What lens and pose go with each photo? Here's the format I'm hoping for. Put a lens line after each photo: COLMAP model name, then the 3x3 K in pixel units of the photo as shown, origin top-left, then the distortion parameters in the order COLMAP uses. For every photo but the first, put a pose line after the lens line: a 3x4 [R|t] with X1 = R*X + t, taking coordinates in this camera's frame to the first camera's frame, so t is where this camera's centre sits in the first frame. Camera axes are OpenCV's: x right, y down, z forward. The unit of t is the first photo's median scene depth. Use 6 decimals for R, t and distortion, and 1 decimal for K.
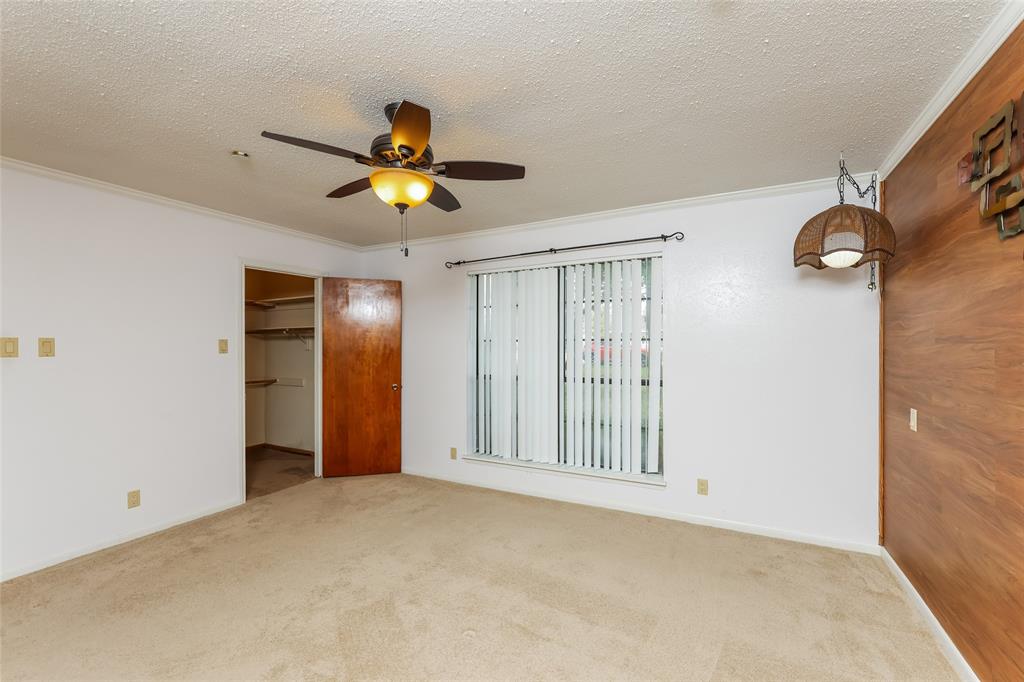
lens RADIAL K [[418.8, 0, 512.0], [0, 418.8, 341.0], [0, 0, 1]] dist [0.014358, 0.000043]
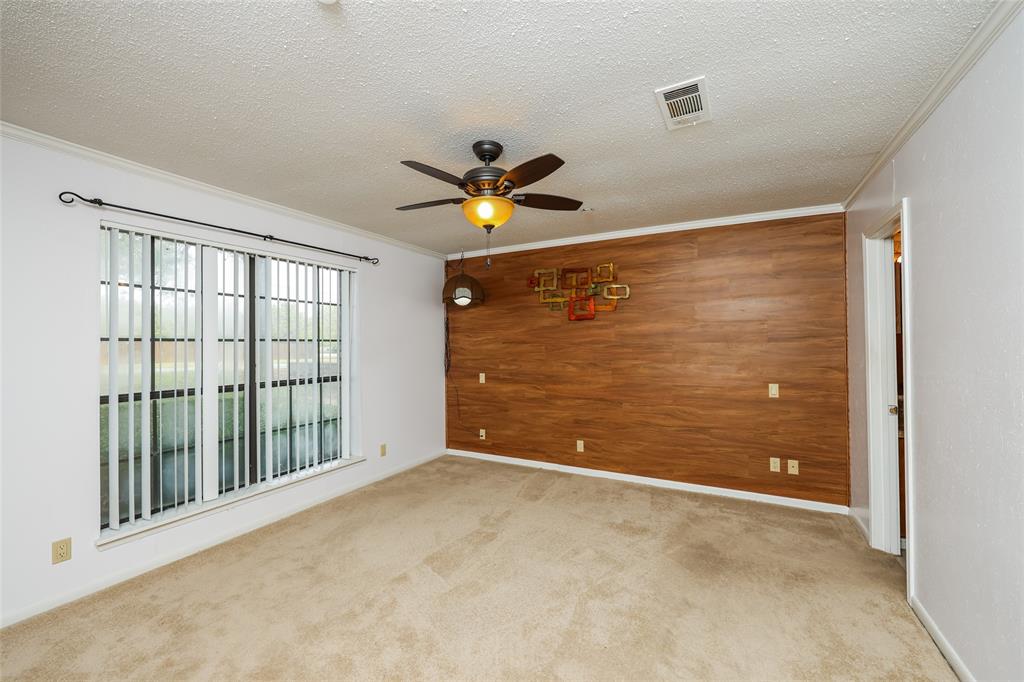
lens RADIAL K [[418.8, 0, 512.0], [0, 418.8, 341.0], [0, 0, 1]] dist [0.014358, 0.000043]
pose [[0.041687, 0.007784, 0.999100, -1.167774], [-0.001986, 0.999968, -0.007708, 0.006278], [-0.999129, -0.001663, 0.041701, 0.705746]]
